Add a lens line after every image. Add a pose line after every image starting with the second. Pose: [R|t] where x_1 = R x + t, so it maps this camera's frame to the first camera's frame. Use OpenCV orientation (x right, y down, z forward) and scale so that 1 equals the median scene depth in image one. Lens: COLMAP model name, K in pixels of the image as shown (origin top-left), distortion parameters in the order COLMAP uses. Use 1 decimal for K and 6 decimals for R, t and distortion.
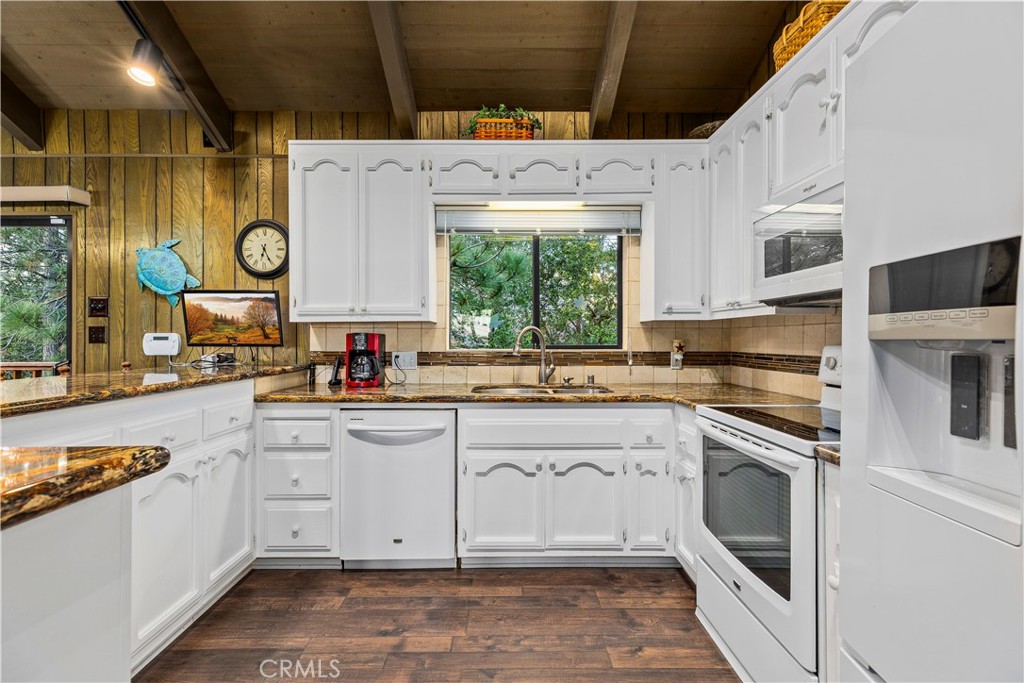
lens RADIAL K [[452.6, 0, 510.3], [0, 452.6, 340.6], [0, 0, 1]] dist [0.002613, 0.000360]
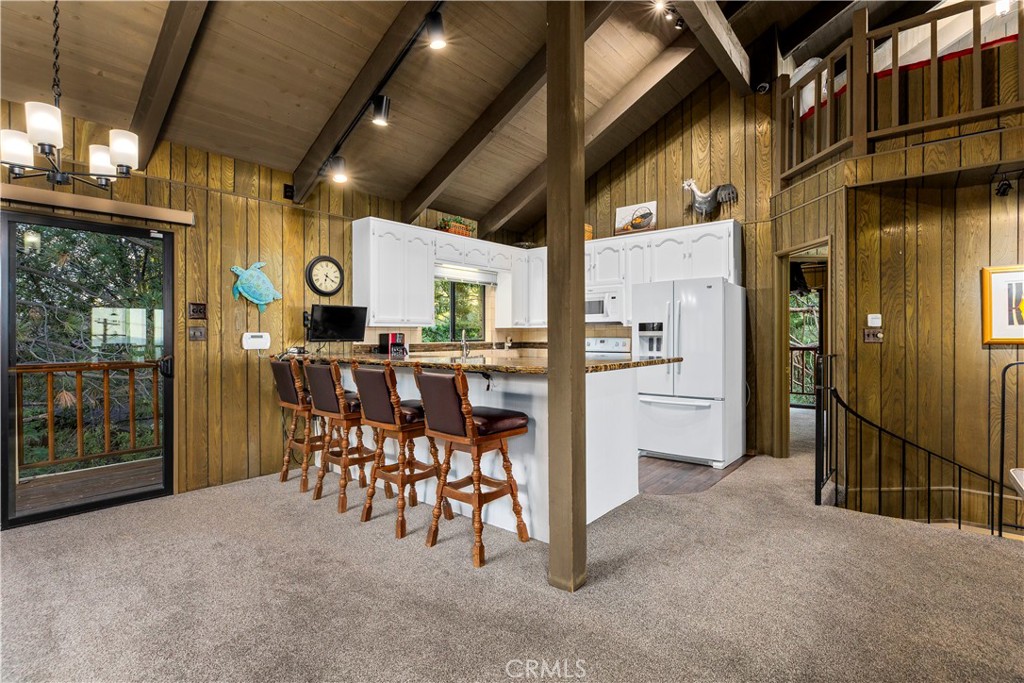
lens RADIAL K [[489.9, 0, 511.1], [0, 489.9, 339.3], [0, 0, 1]] dist [0.001002, 0.000029]
pose [[0.640928, -0.006307, 0.767575, -1.382564], [0.005439, 0.999978, 0.003675, 0.001565], [-0.767582, 0.001819, 0.640949, -0.487820]]
